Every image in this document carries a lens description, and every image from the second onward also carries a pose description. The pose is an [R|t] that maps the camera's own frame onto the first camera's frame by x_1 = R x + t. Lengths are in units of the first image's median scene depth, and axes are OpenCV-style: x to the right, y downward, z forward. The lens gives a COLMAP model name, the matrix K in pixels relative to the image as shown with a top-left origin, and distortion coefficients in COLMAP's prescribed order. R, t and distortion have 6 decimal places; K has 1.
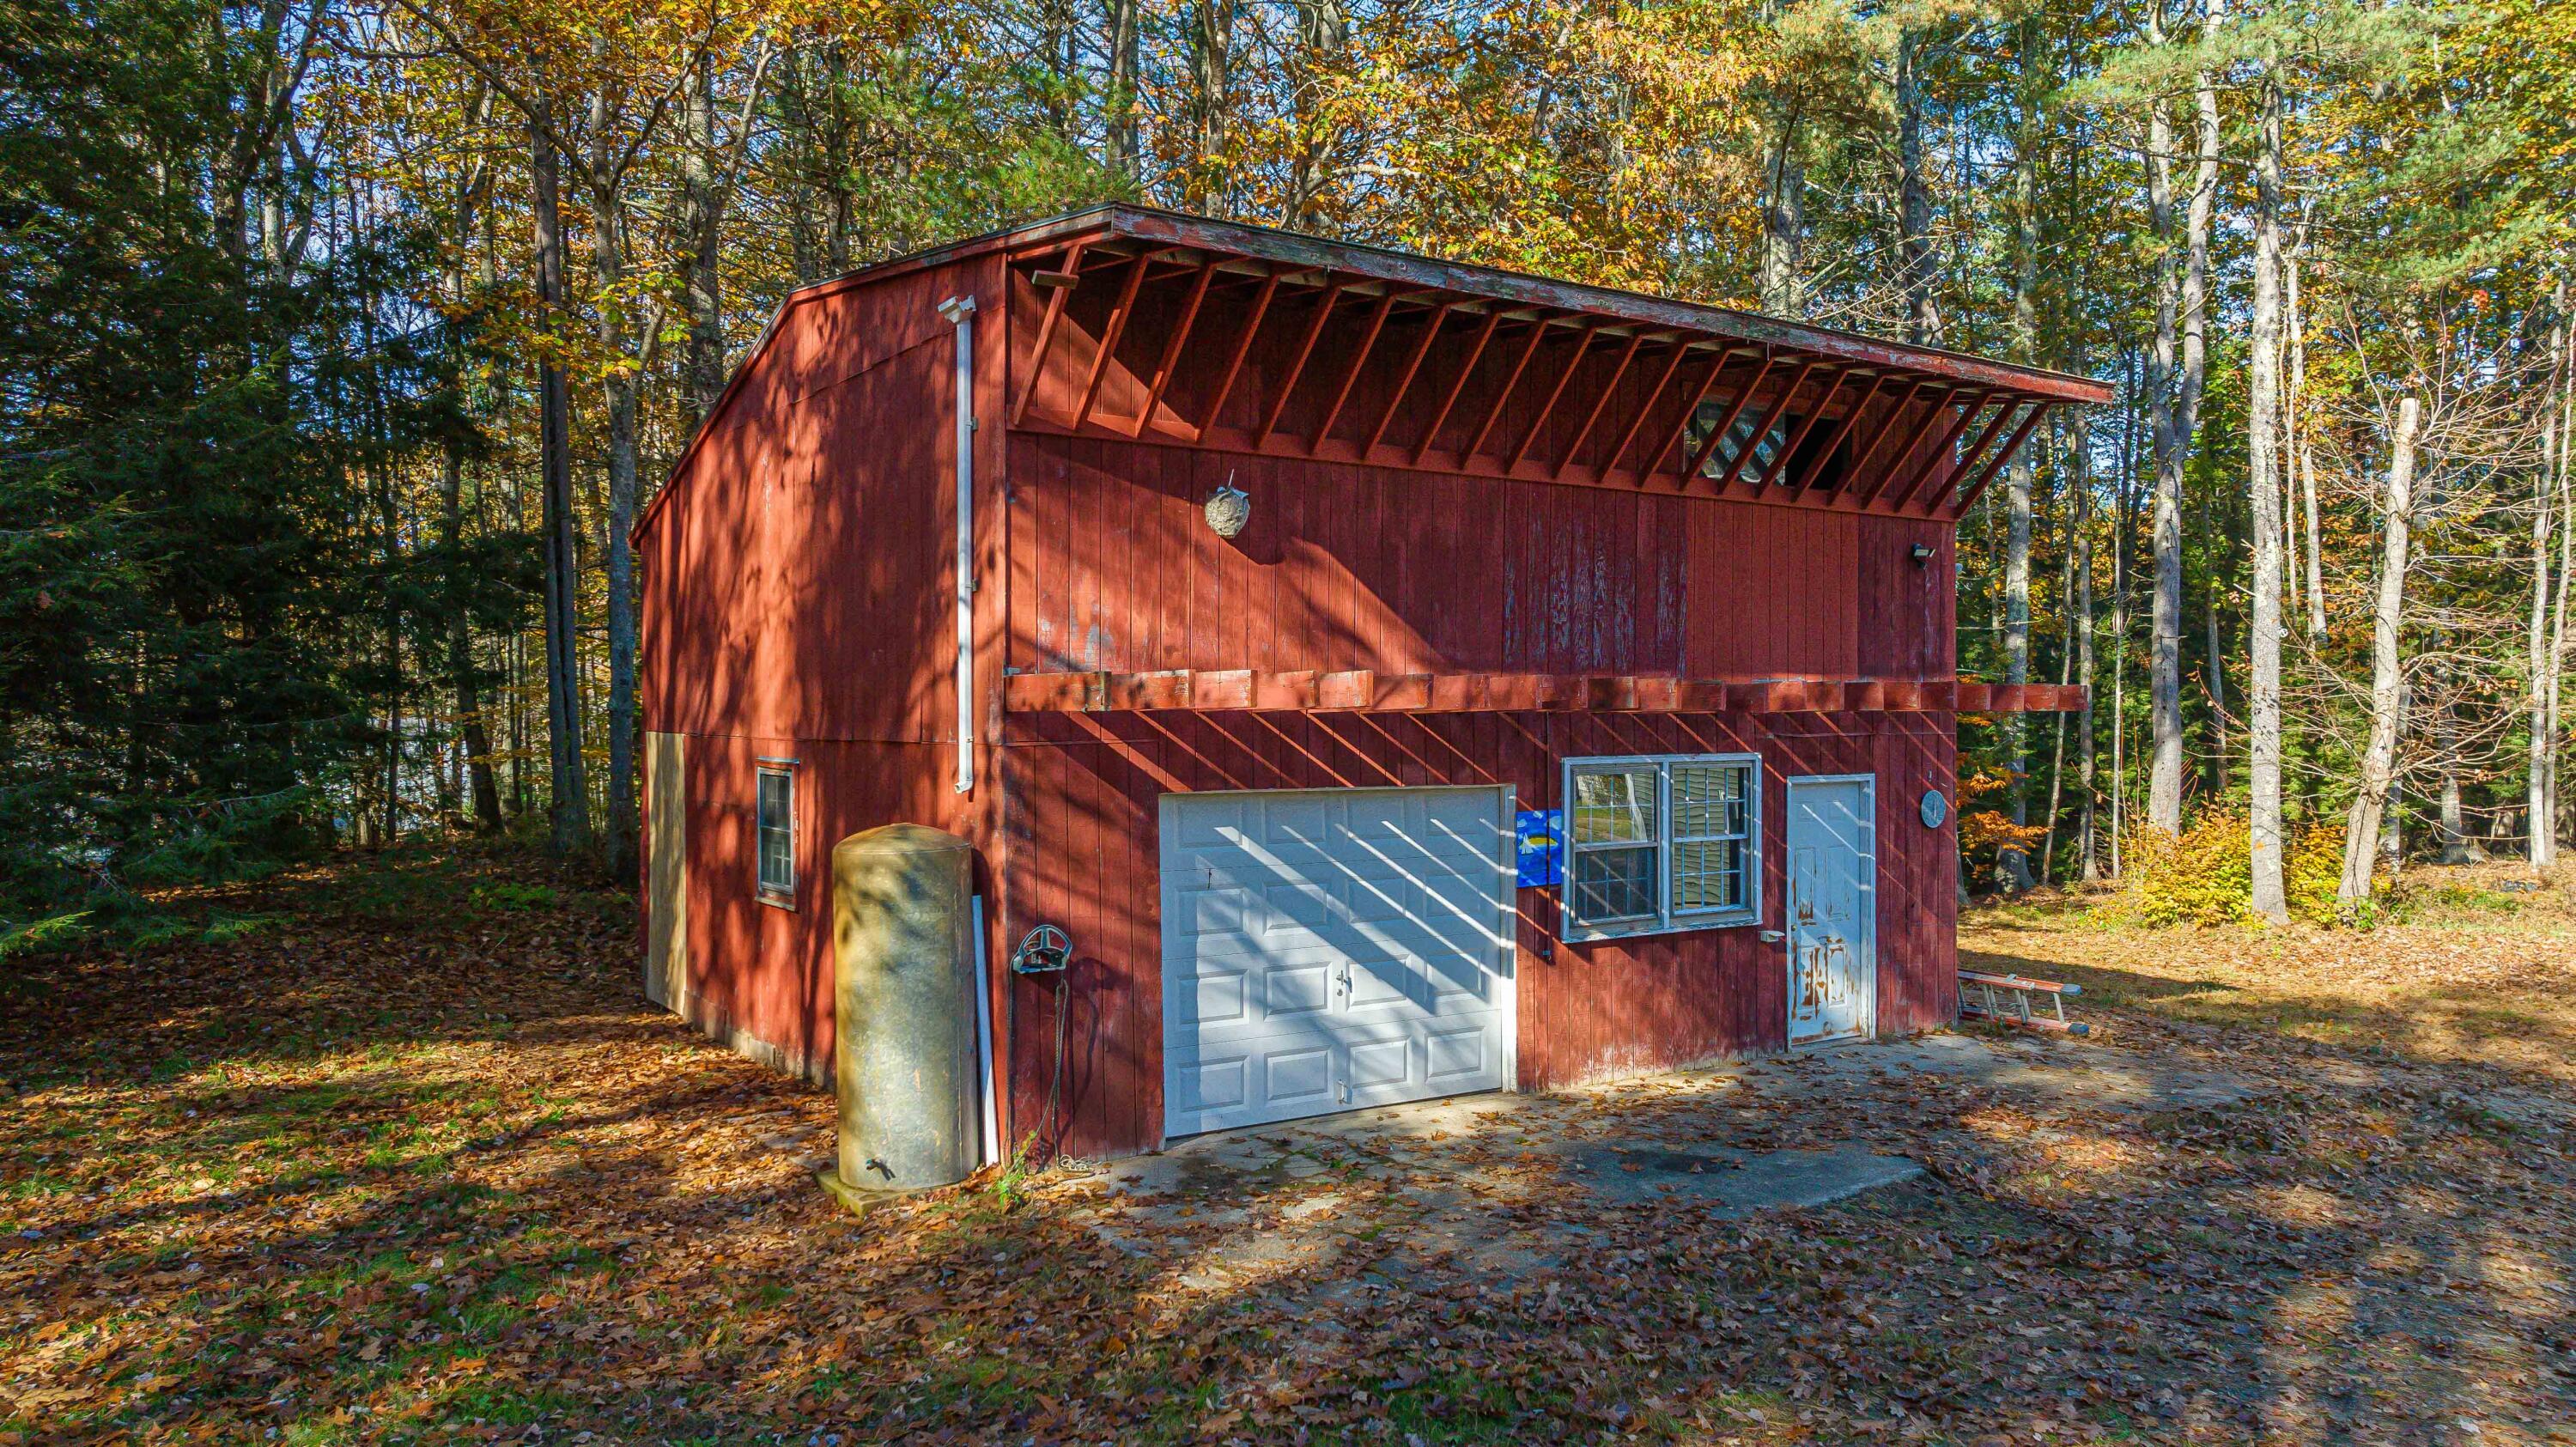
lens RADIAL K [[1817.6, 0, 1282.3], [0, 1817.6, 717.7], [0, 0, 1]] dist [-0.034924, 0.041642]
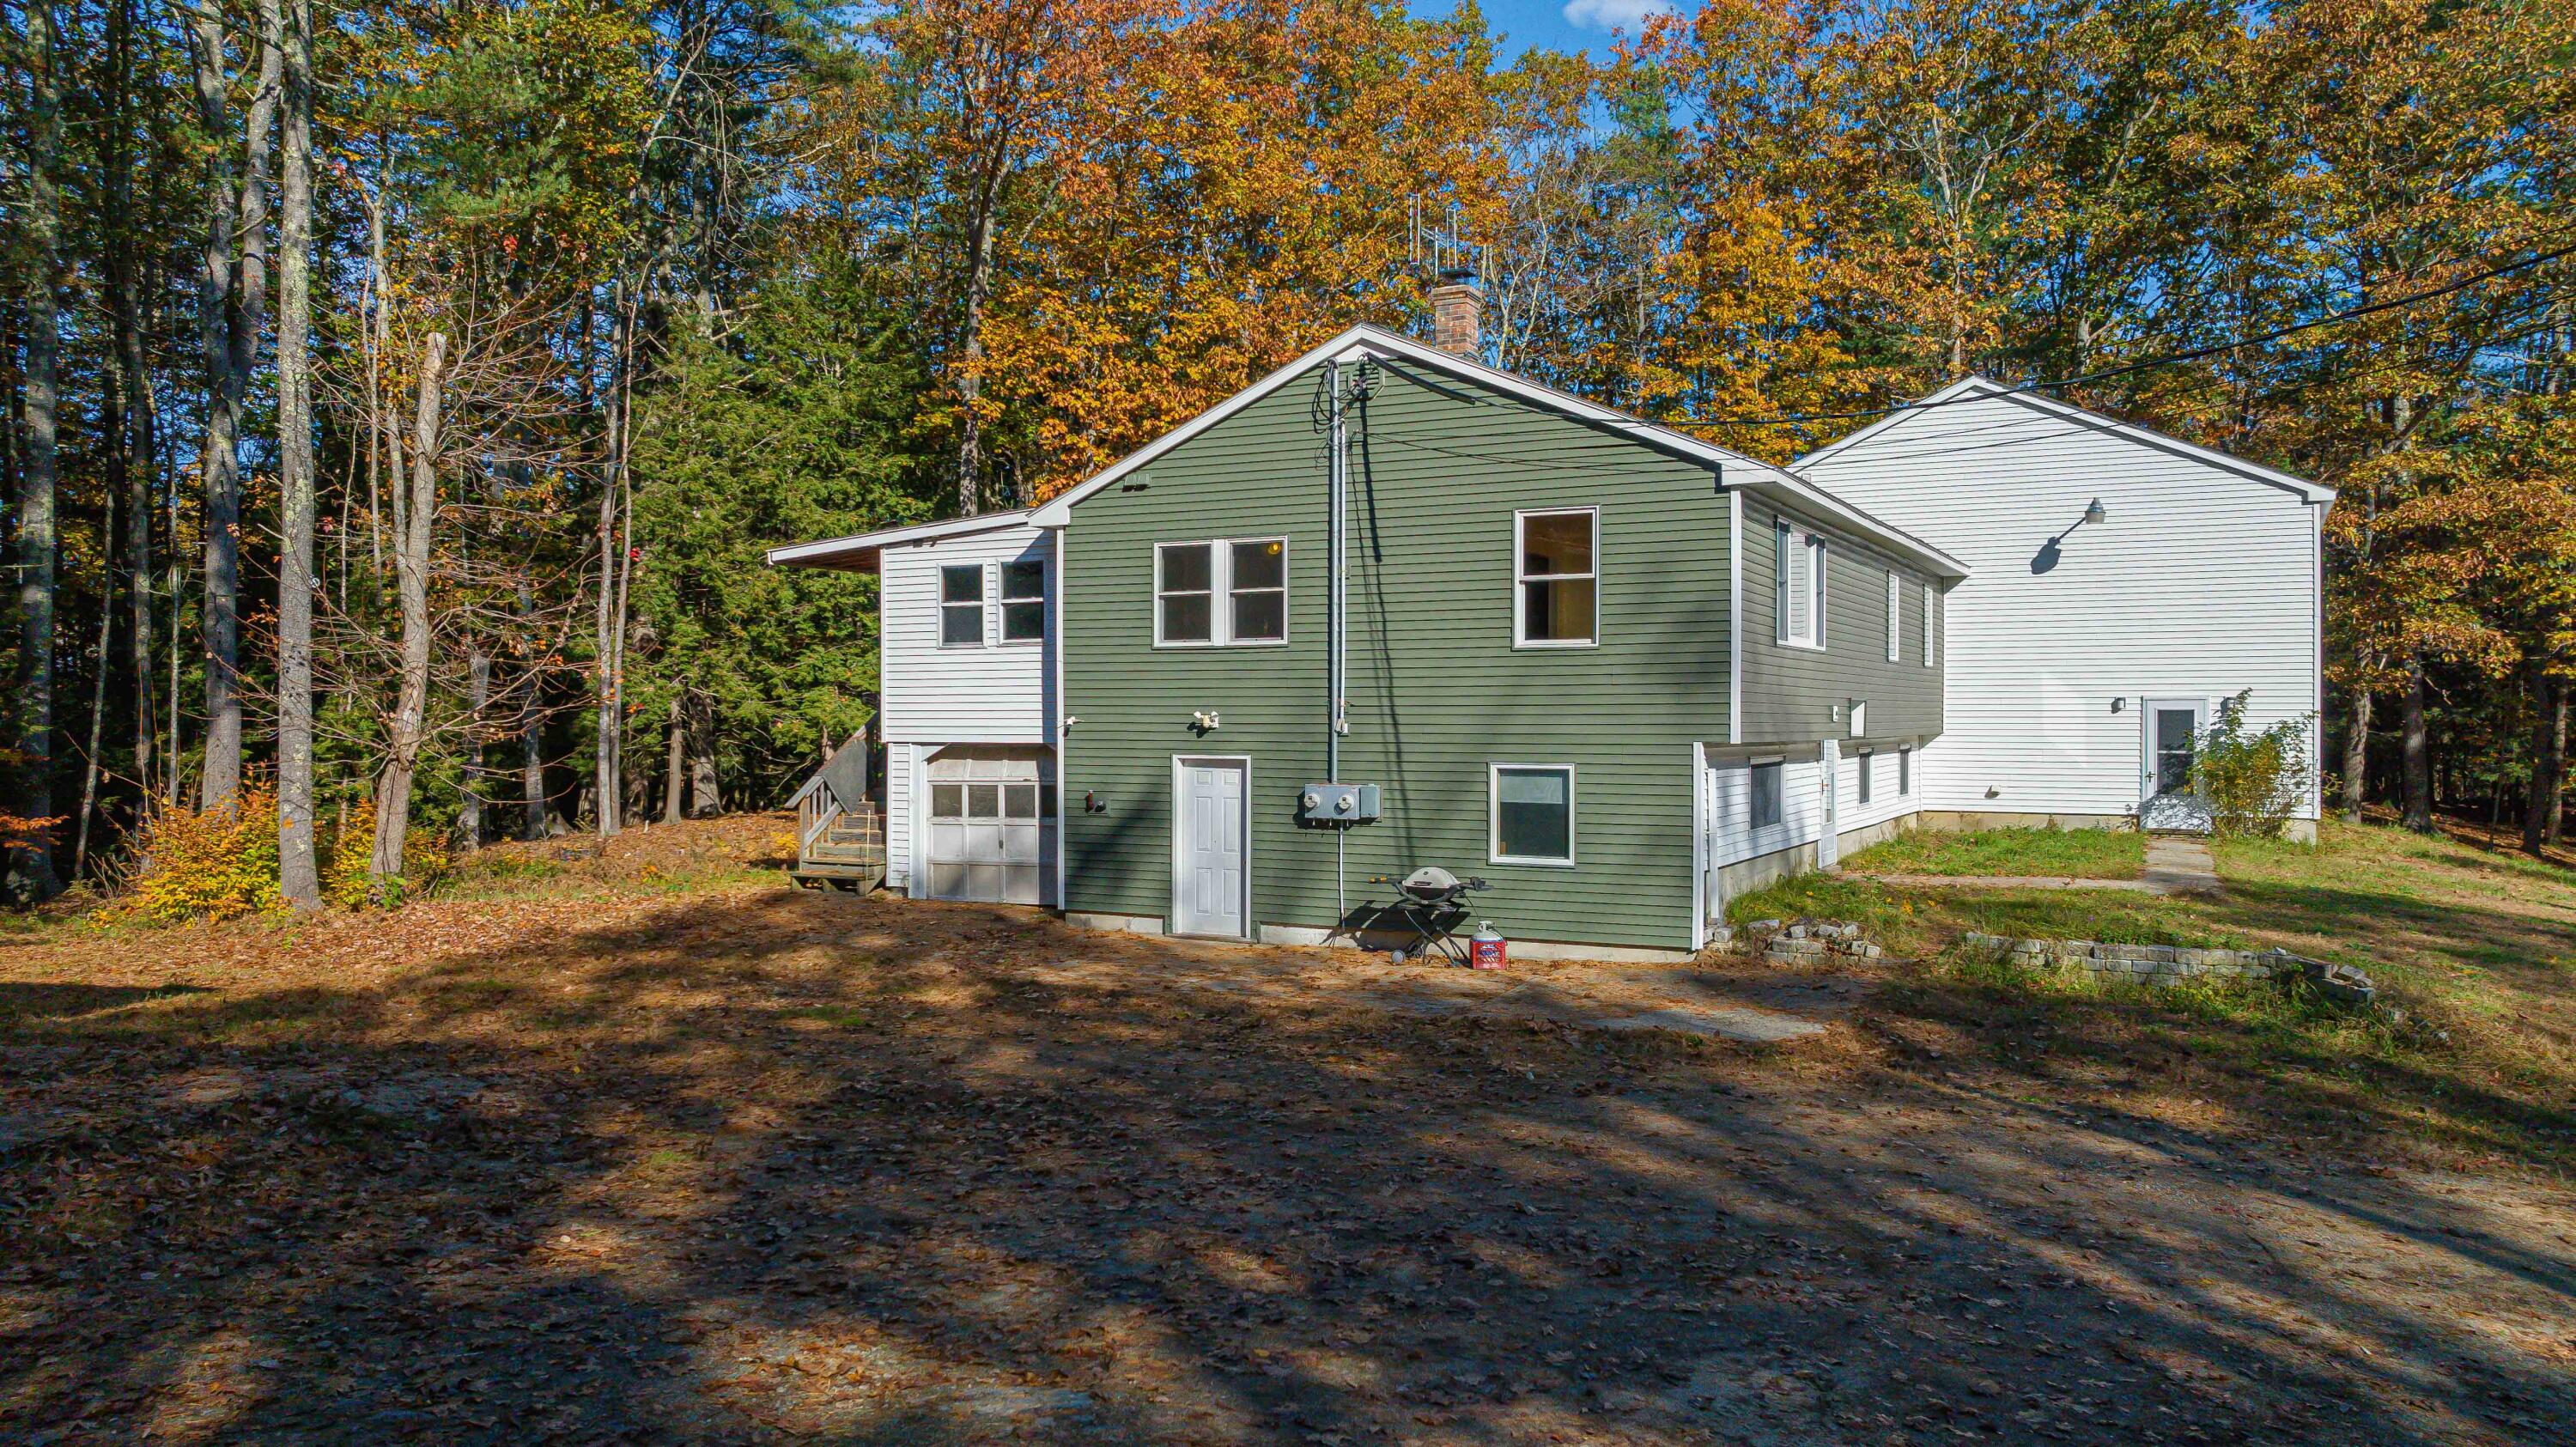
lens RADIAL K [[1817.6, 0, 1279.7], [0, 1817.6, 725.3], [0, 0, 1]] dist [-0.034924, 0.041642]
pose [[0.596827, -0.002143, 0.802367, 0.122166], [-0.000697, 0.999995, 0.003189, 0.019788], [-0.802370, -0.002462, 0.596822, 0.085176]]
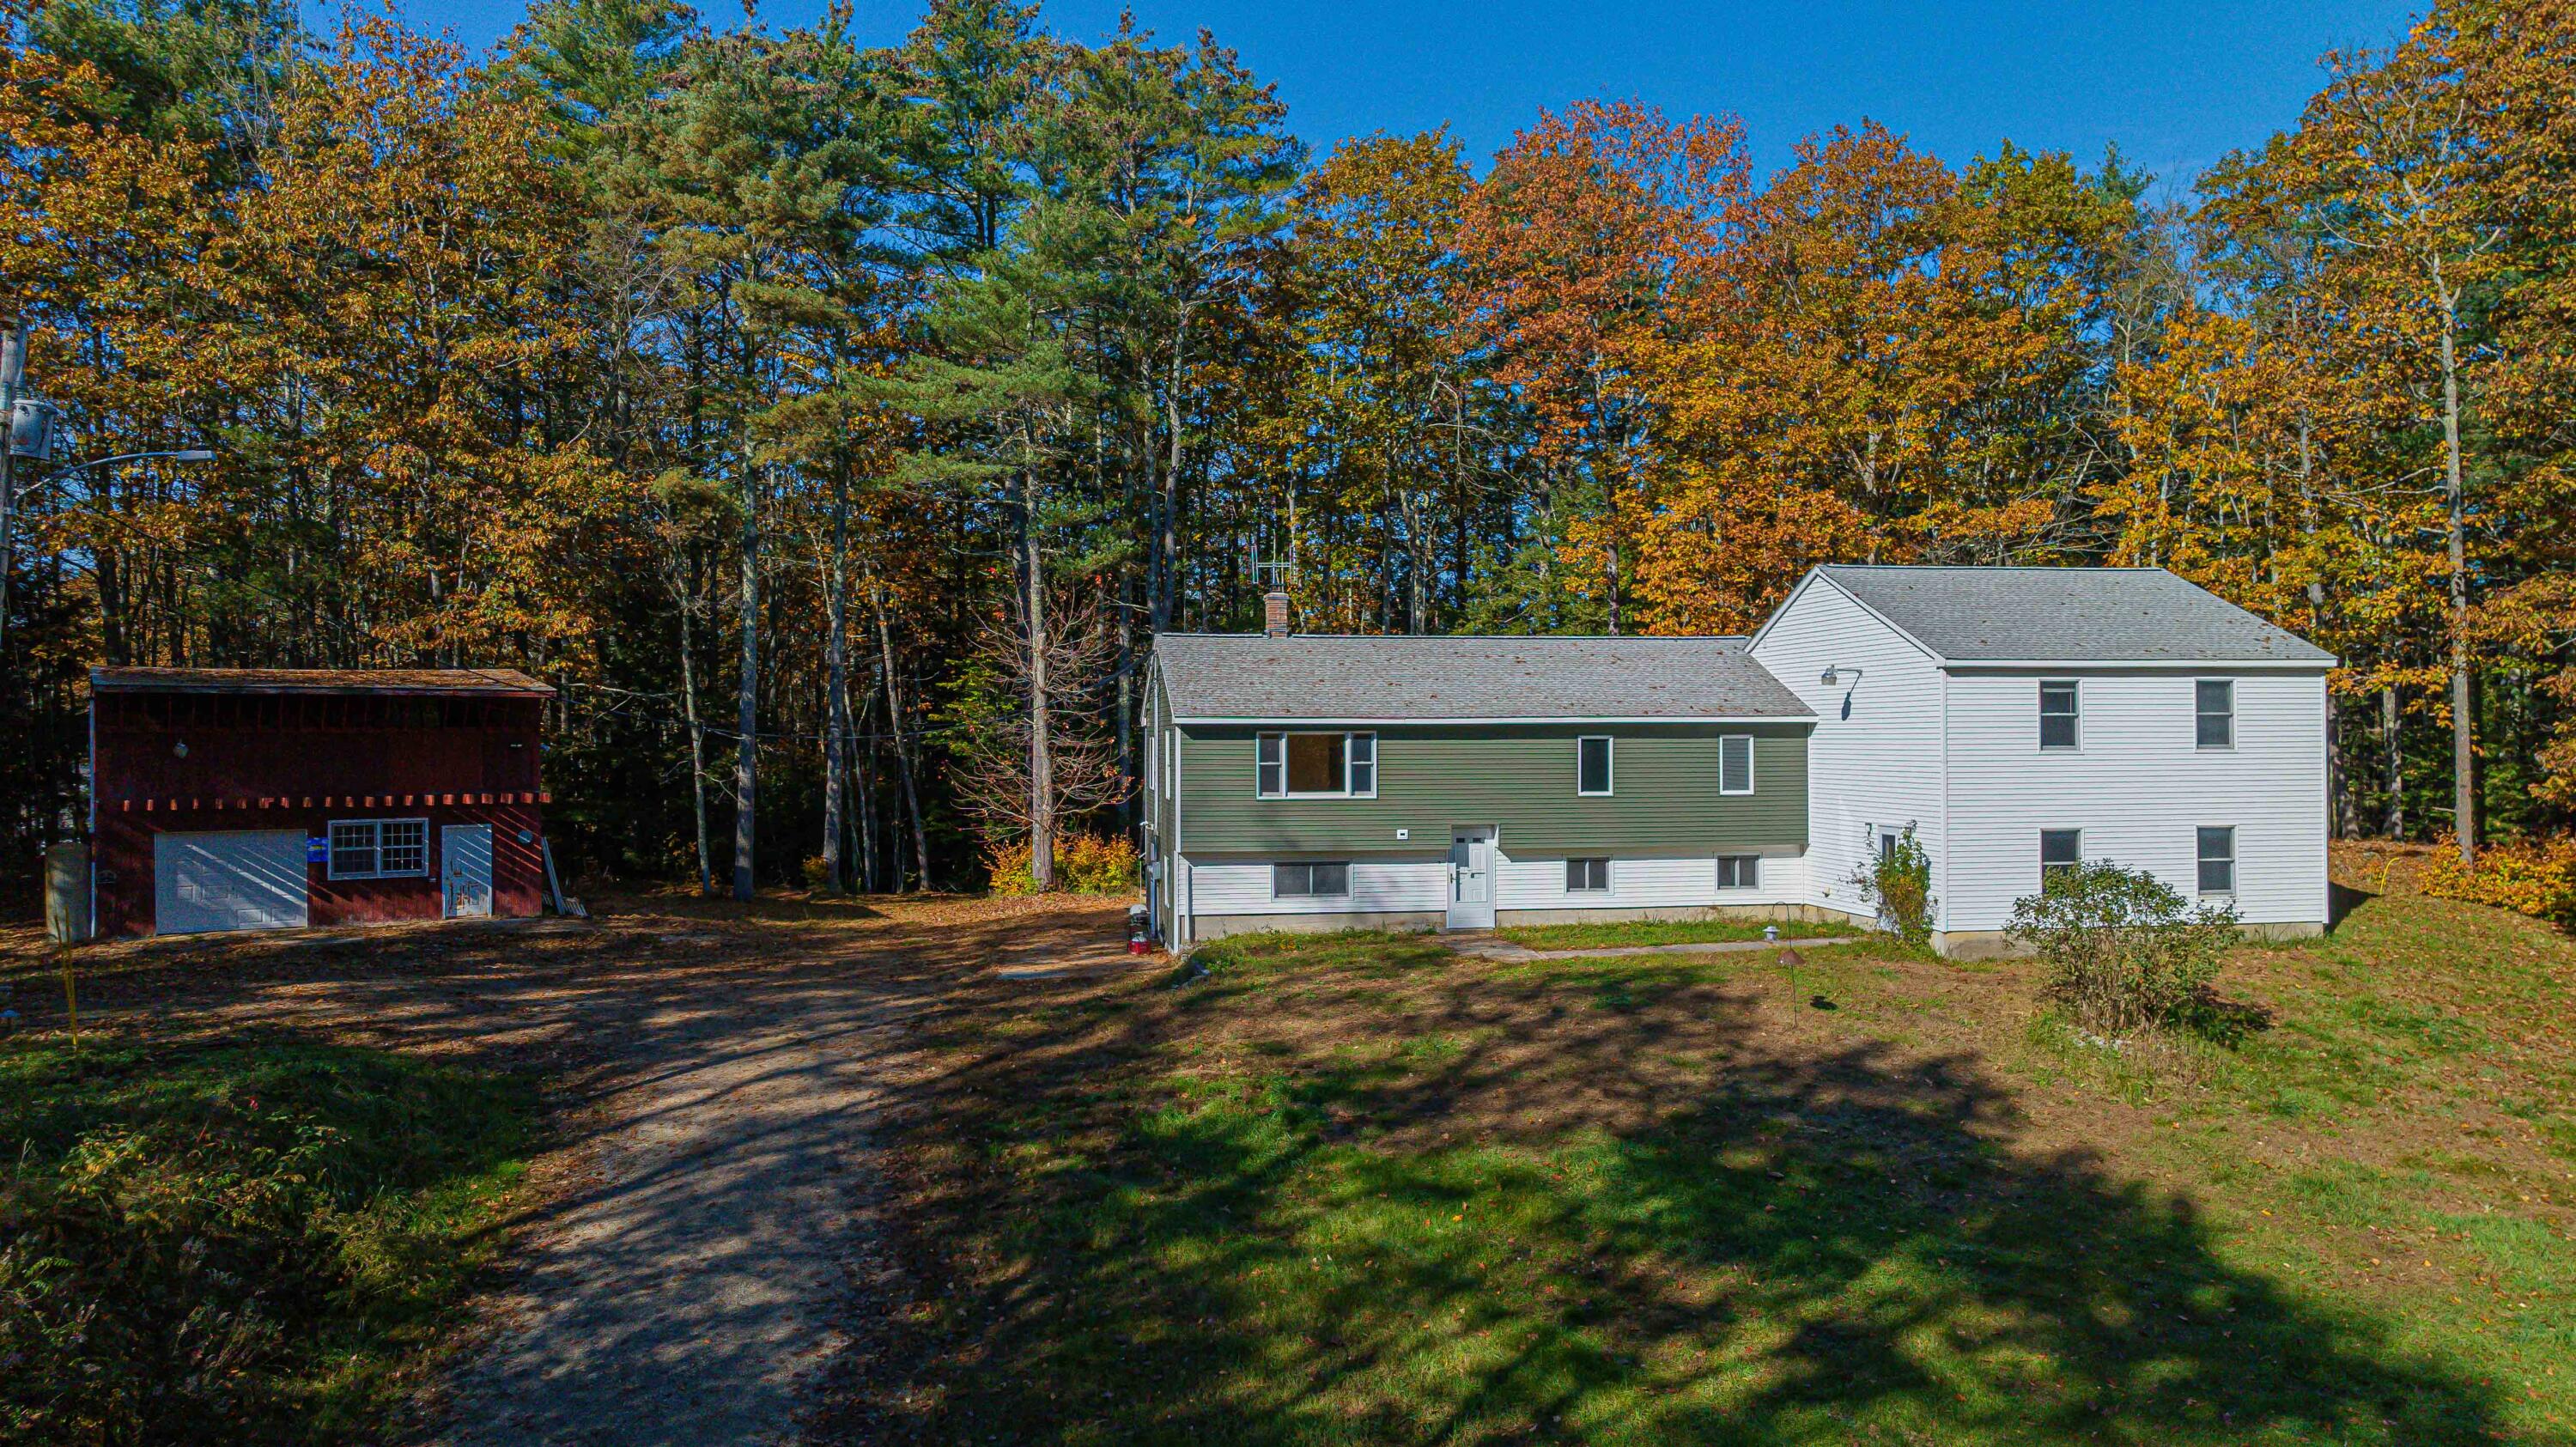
lens RADIAL K [[1817.6, 0, 1291.5], [0, 1817.6, 745.4], [0, 0, 1]] dist [-0.034924, 0.041642]
pose [[0.999953, -0.001340, 0.009583, 0.789772], [0.001306, 0.999993, 0.003548, -0.051187], [-0.009588, -0.003536, 0.999948, -0.935472]]
